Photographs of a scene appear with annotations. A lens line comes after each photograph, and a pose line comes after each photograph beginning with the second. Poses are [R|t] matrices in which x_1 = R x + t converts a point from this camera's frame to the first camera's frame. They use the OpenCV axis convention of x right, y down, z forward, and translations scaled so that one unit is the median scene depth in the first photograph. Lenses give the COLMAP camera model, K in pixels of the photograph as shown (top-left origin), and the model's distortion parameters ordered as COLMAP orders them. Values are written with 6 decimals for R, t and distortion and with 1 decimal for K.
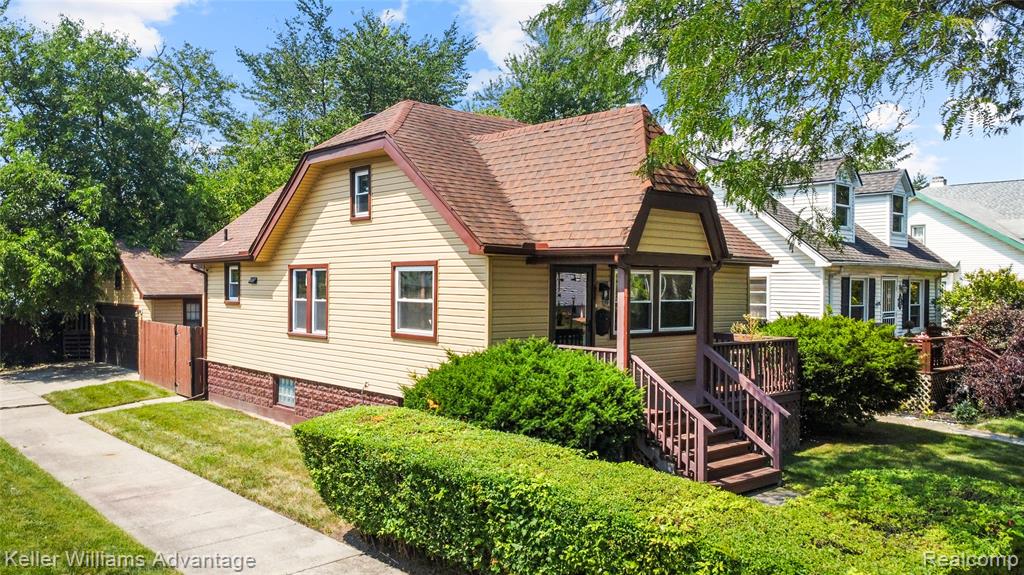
lens RADIAL K [[767.4, 0, 512.0], [0, 767.4, 287.5], [0, 0, 1]] dist [0.000280, 0.002103]
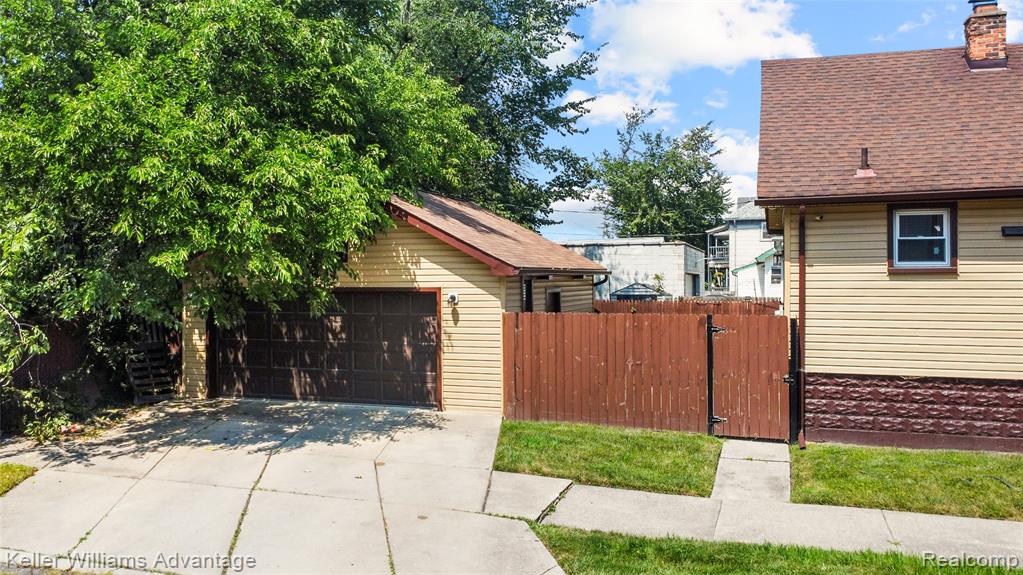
lens RADIAL K [[813.2, 0, 511.5], [0, 813.2, 287.5], [0, 0, 1]] dist [-0.005700, 0.001917]
pose [[0.882844, -0.007899, 0.469601, -1.133654], [0.007623, 0.999968, 0.002490, 0.034798], [-0.469605, 0.001381, 0.882875, 0.720693]]
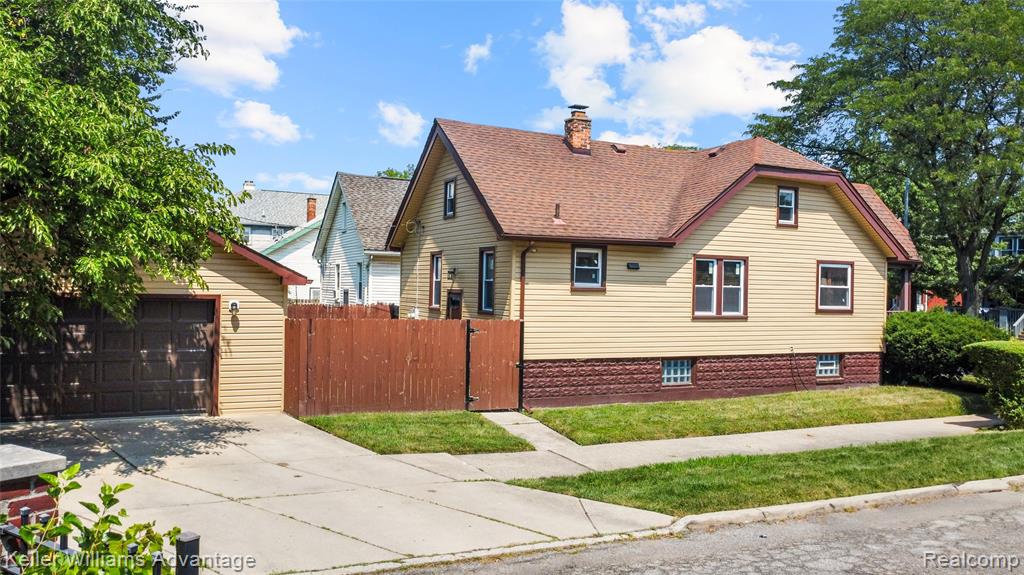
lens RADIAL K [[767.4, 0, 512.0], [0, 767.4, 287.5], [0, 0, 1]] dist [0.000280, 0.002103]
pose [[0.311606, 0.000501, 0.950211, -1.509170], [-0.016138, 0.999858, 0.004765, 0.018288], [-0.950074, -0.016820, 0.311570, 0.971610]]
